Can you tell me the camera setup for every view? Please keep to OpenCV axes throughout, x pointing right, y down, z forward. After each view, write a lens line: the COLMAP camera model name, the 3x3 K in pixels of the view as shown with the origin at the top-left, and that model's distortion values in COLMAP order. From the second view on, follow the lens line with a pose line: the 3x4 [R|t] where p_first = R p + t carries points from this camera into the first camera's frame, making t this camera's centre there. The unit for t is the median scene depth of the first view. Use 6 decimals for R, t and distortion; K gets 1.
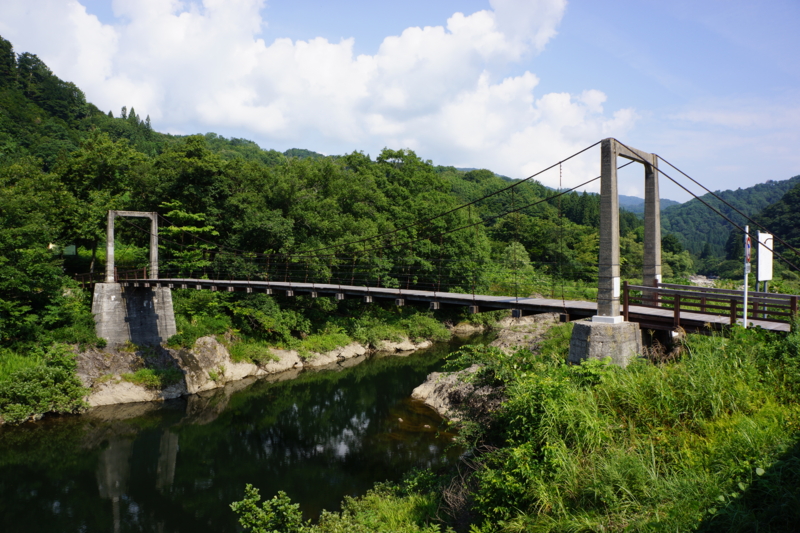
lens RADIAL K [[719.8, 0, 400.0], [0, 719.8, 266.5], [0, 0, 1]] dist [-0.006749, 0.001949]
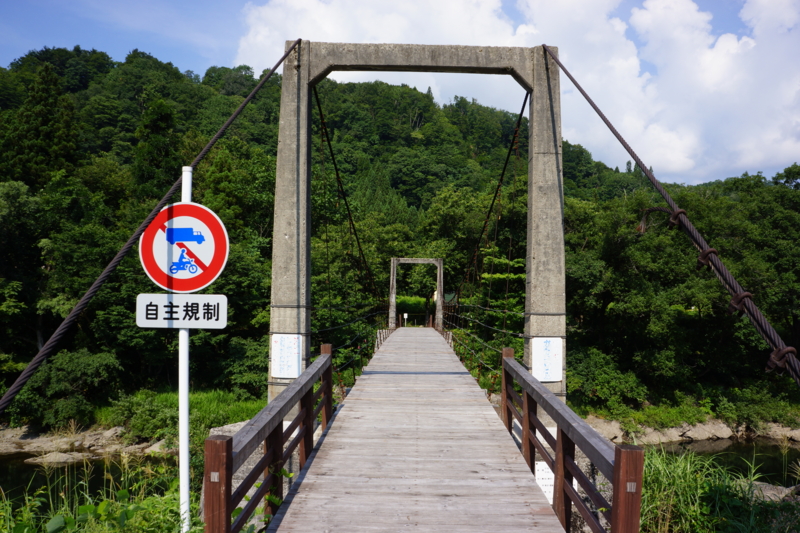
lens RADIAL K [[719.8, 0, 400.0], [0, 719.8, 266.5], [0, 0, 1]] dist [-0.006749, 0.001949]
pose [[0.732615, -0.031671, -0.679907, 0.220981], [-0.020459, 0.997441, -0.068508, 0.001800], [0.680336, 0.064100, 0.730092, 0.212107]]
